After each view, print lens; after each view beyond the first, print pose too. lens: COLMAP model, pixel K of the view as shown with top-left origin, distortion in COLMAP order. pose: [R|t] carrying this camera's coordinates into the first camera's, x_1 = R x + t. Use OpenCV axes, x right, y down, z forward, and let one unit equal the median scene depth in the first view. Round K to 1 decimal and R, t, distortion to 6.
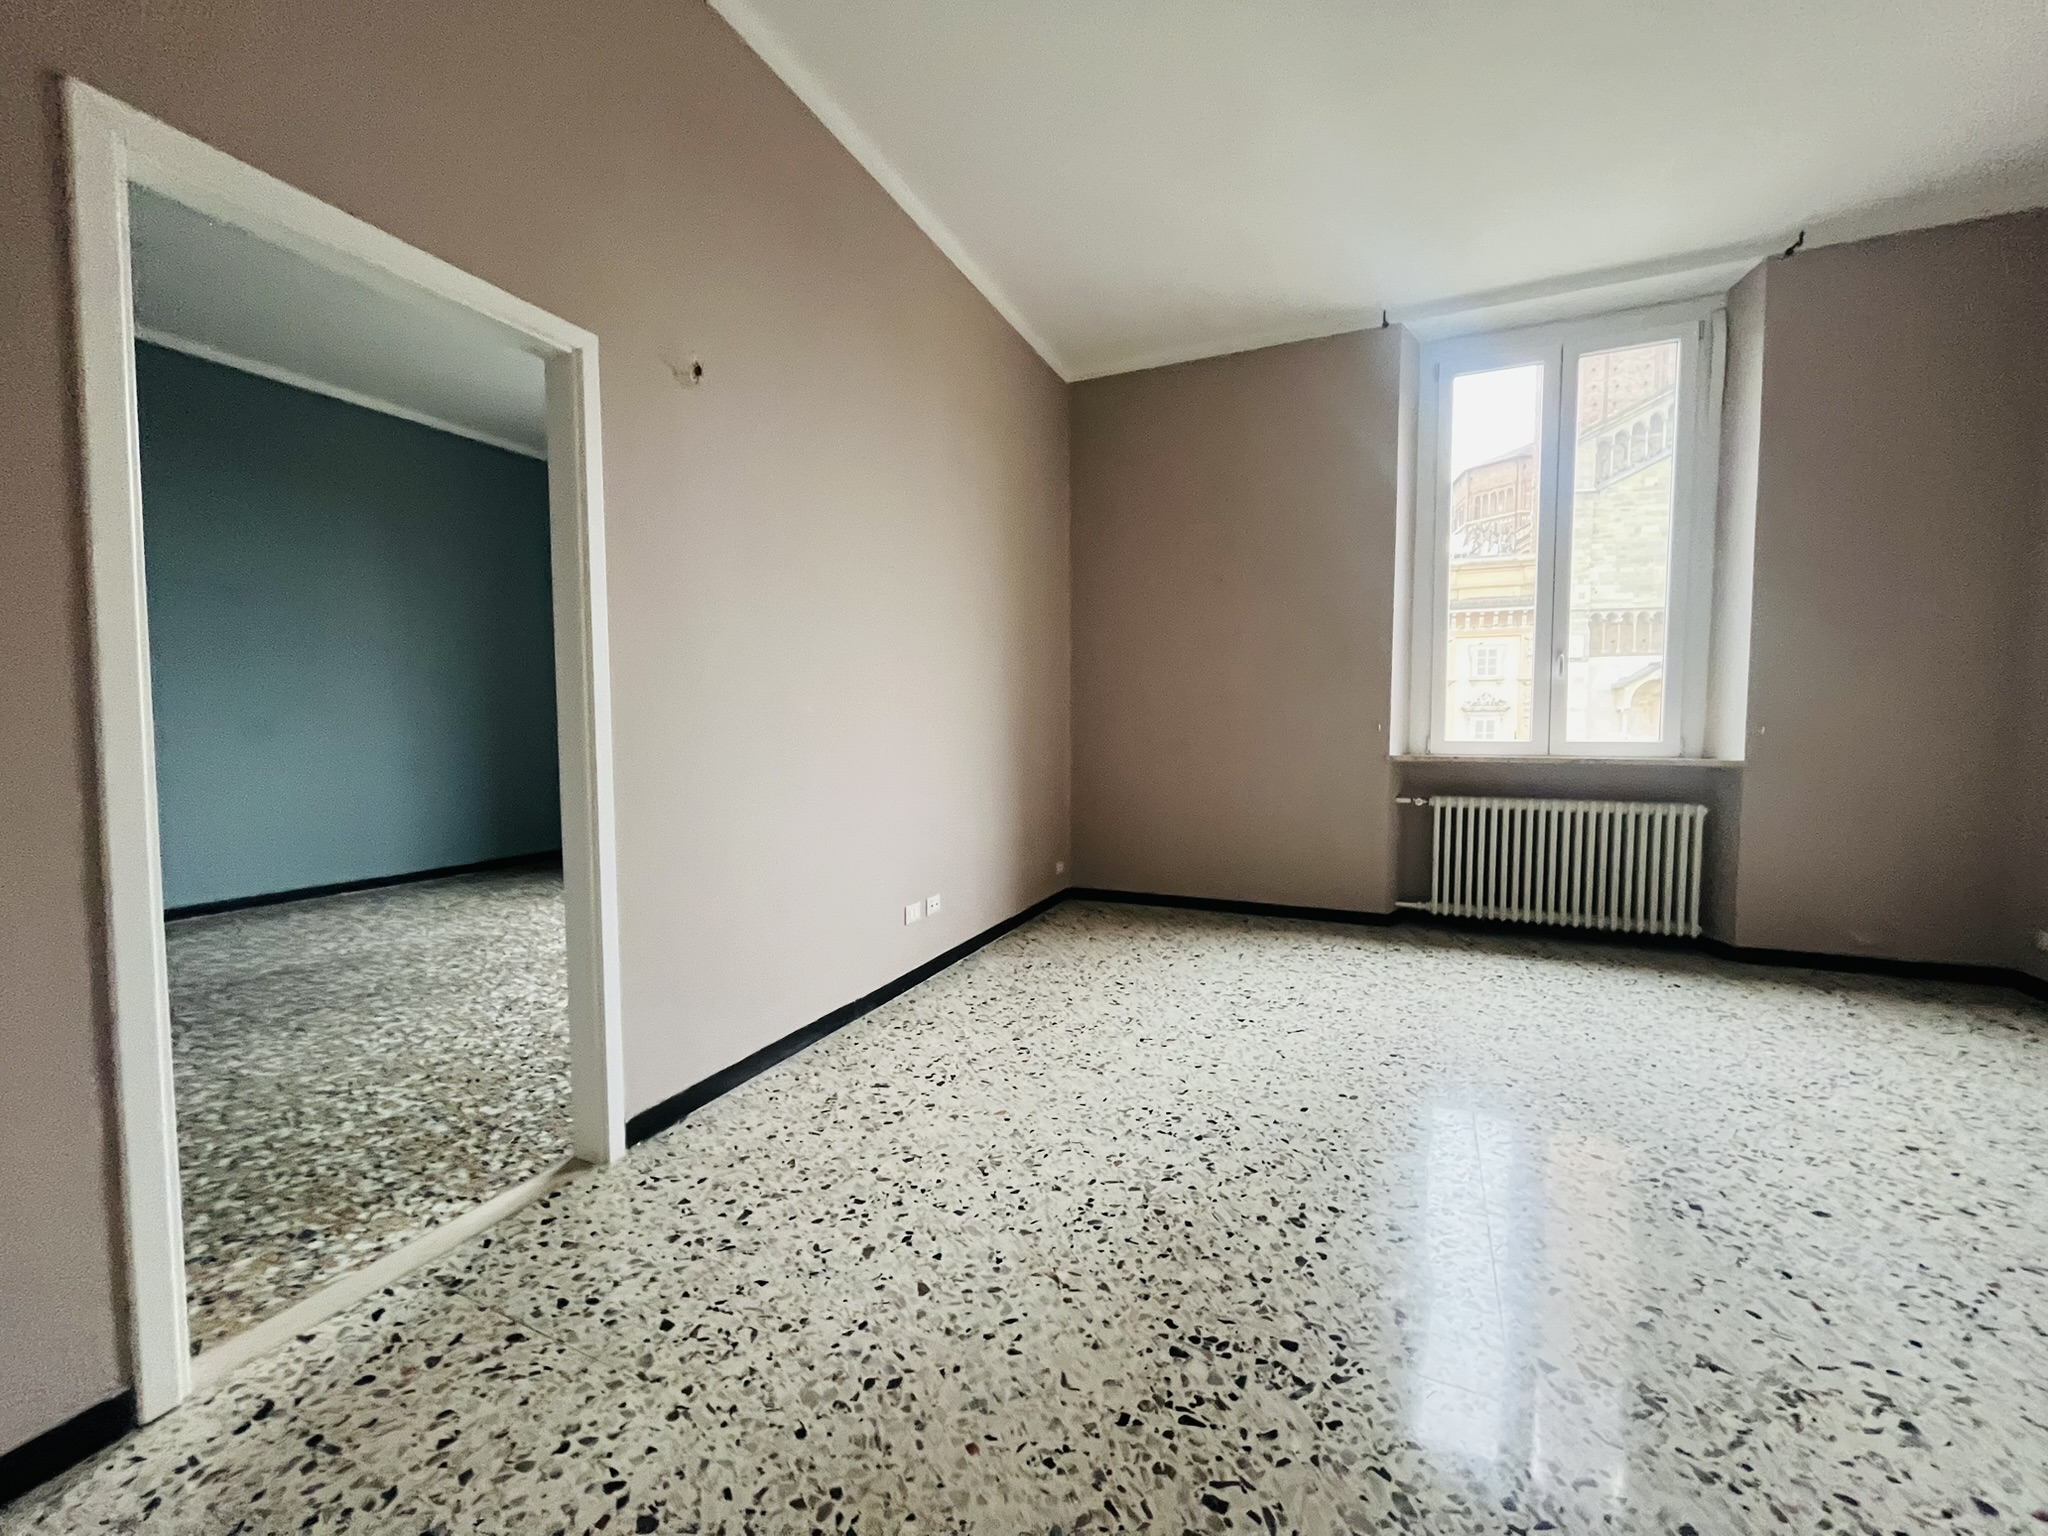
lens RADIAL K [[834.2, 0, 1017.2], [0, 834.2, 770.3], [0, 0, 1]] dist [-0.001721, -0.000210]
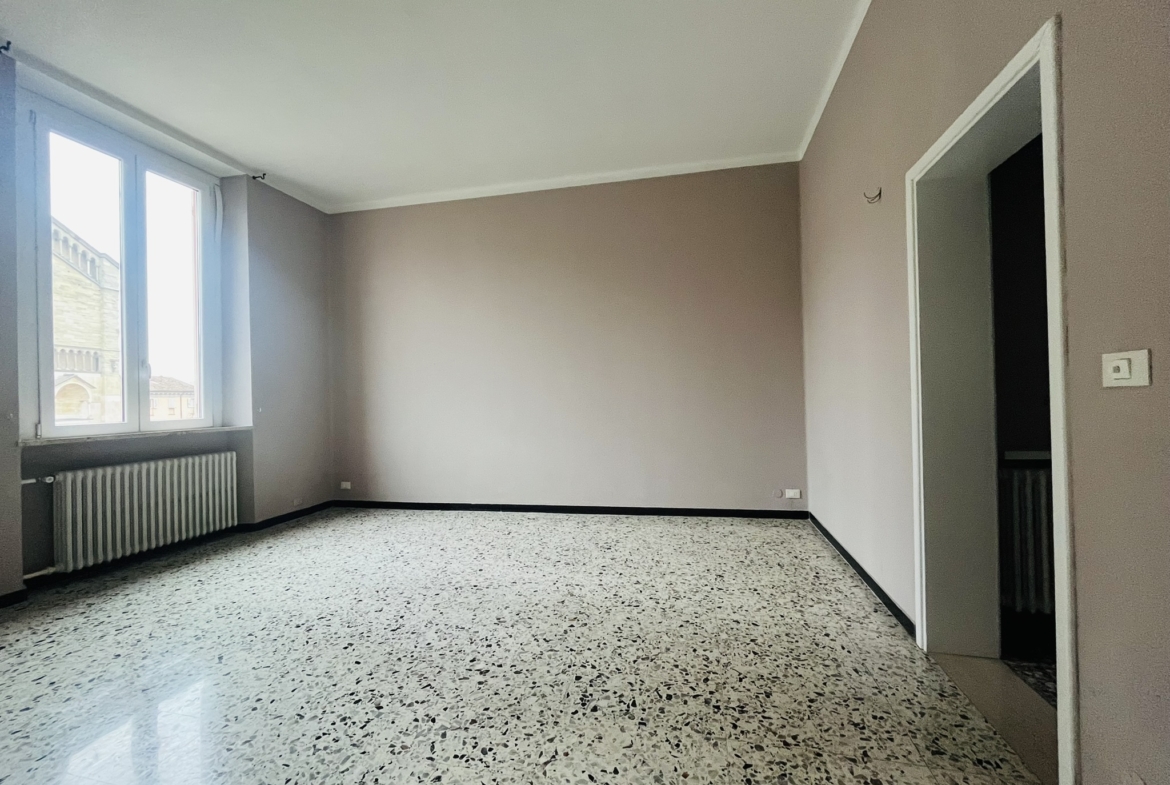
lens RADIAL K [[479.3, 0, 585.0], [0, 479.3, 392.5], [0, 0, 1]] dist [-0.005351, 0.000313]
pose [[-0.215774, 0.015096, 0.976327, -0.456084], [0.079077, 0.996866, 0.002063, -0.035547], [-0.973236, 0.077650, -0.216291, 0.582673]]
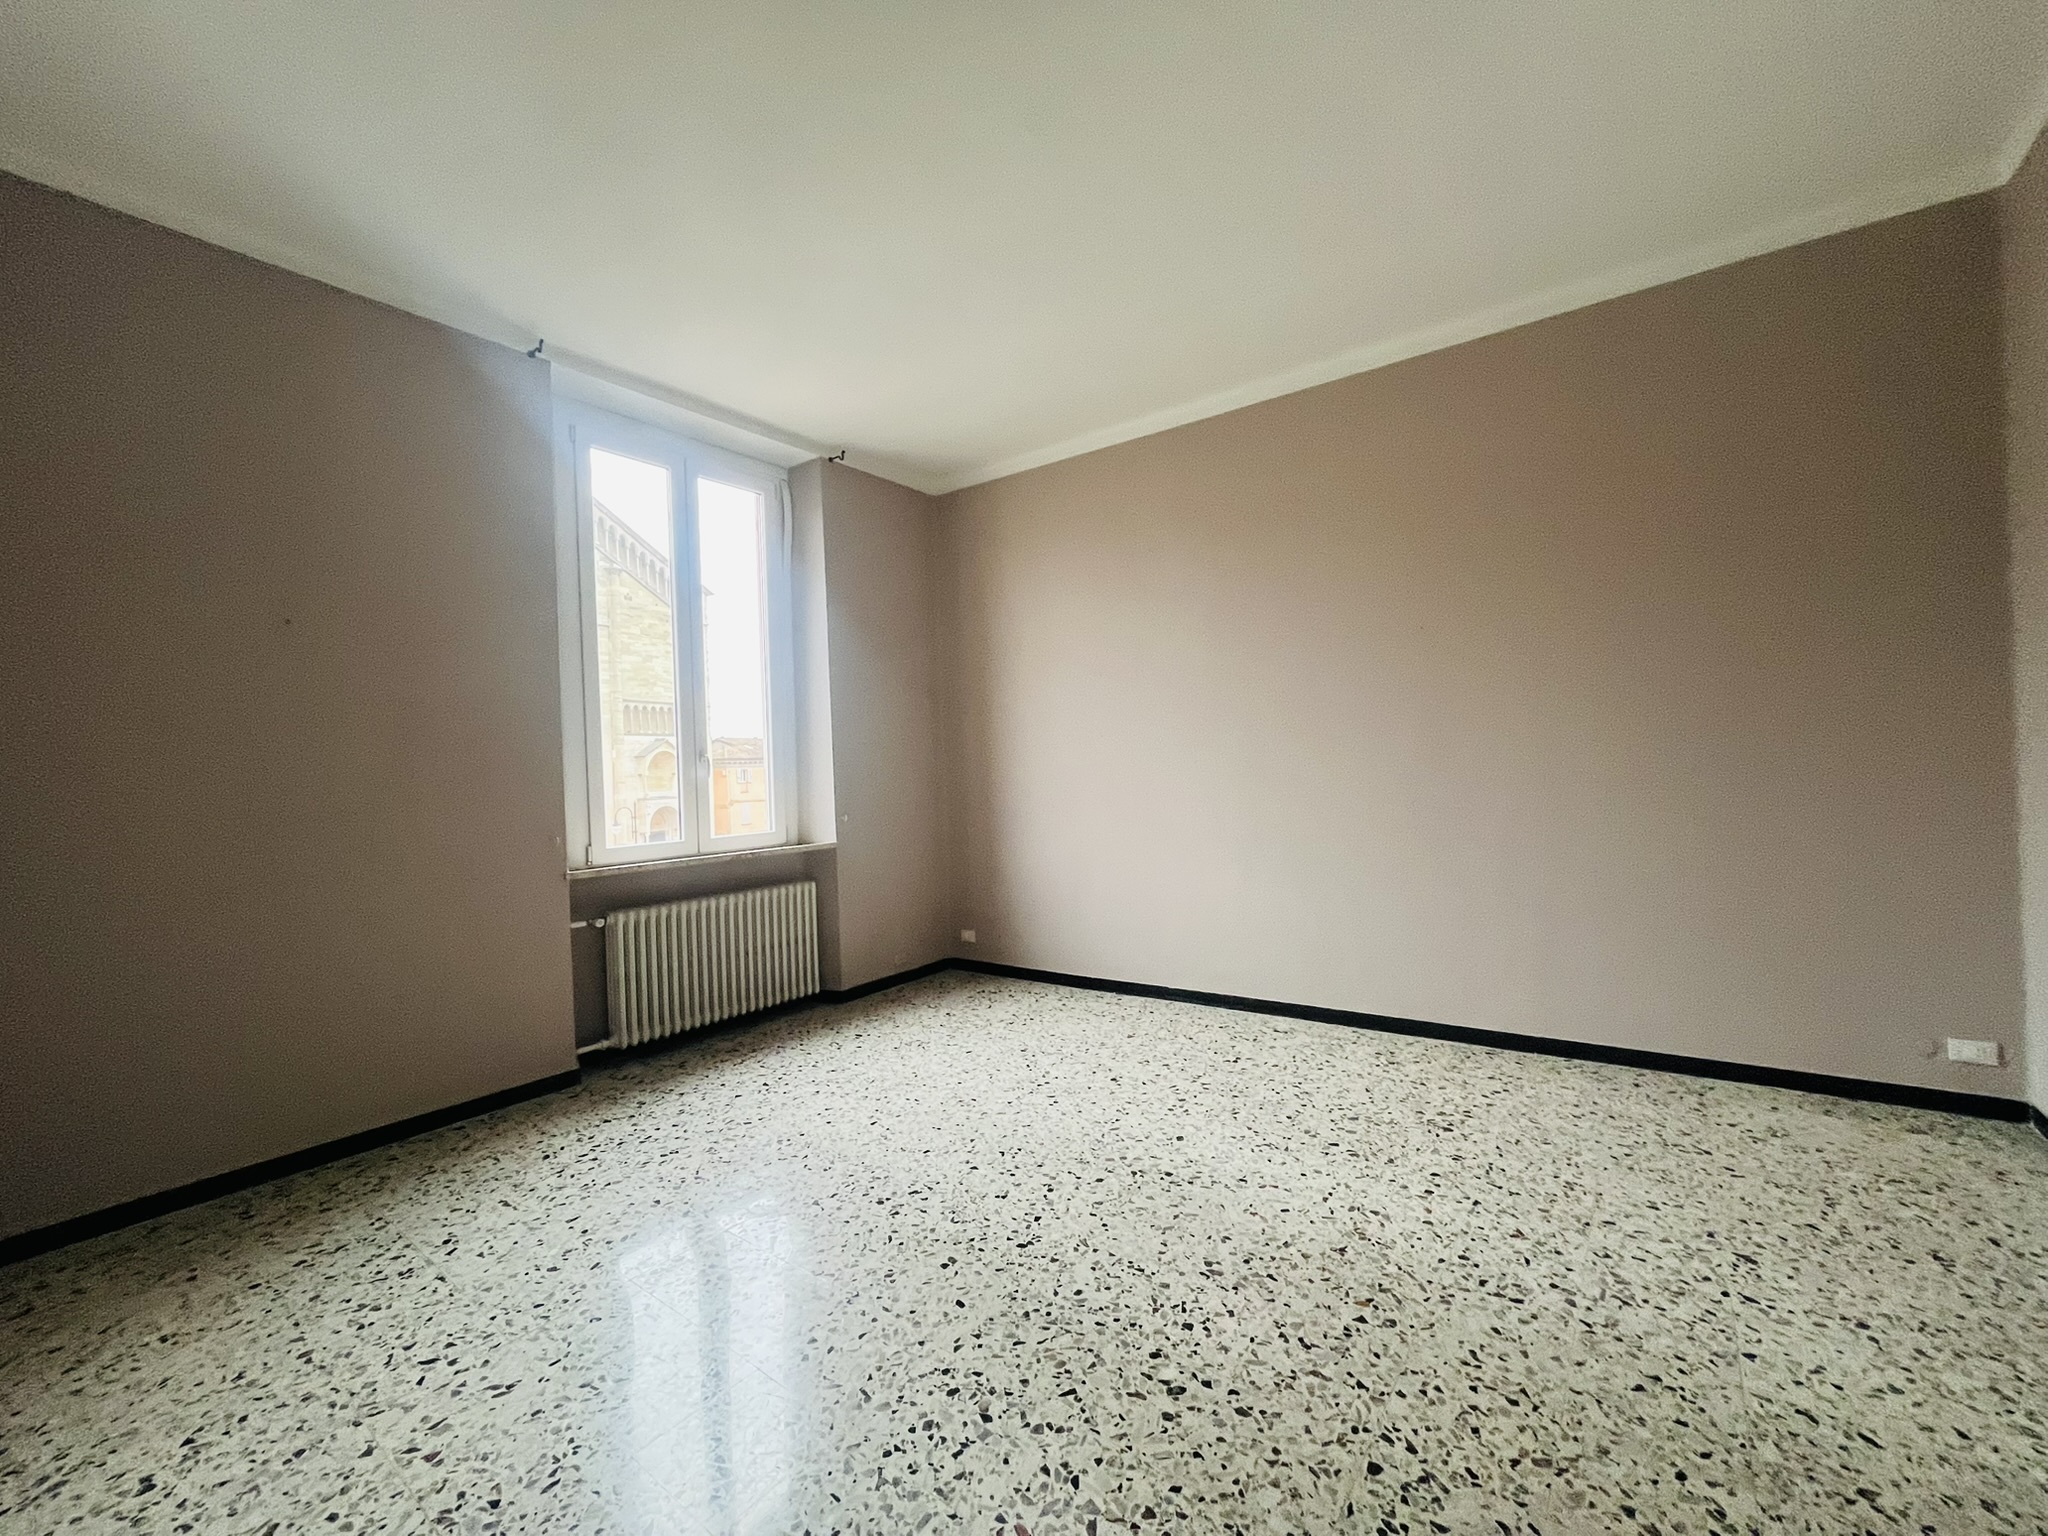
lens RADIAL K [[834.2, 0, 1017.2], [0, 834.2, 770.3], [0, 0, 1]] dist [-0.001721, -0.000210]
pose [[0.206810, -0.010114, 0.978329, -0.374840], [0.091238, 0.995788, -0.008993, -0.101319], [-0.974118, 0.091121, 0.206861, 0.553404]]
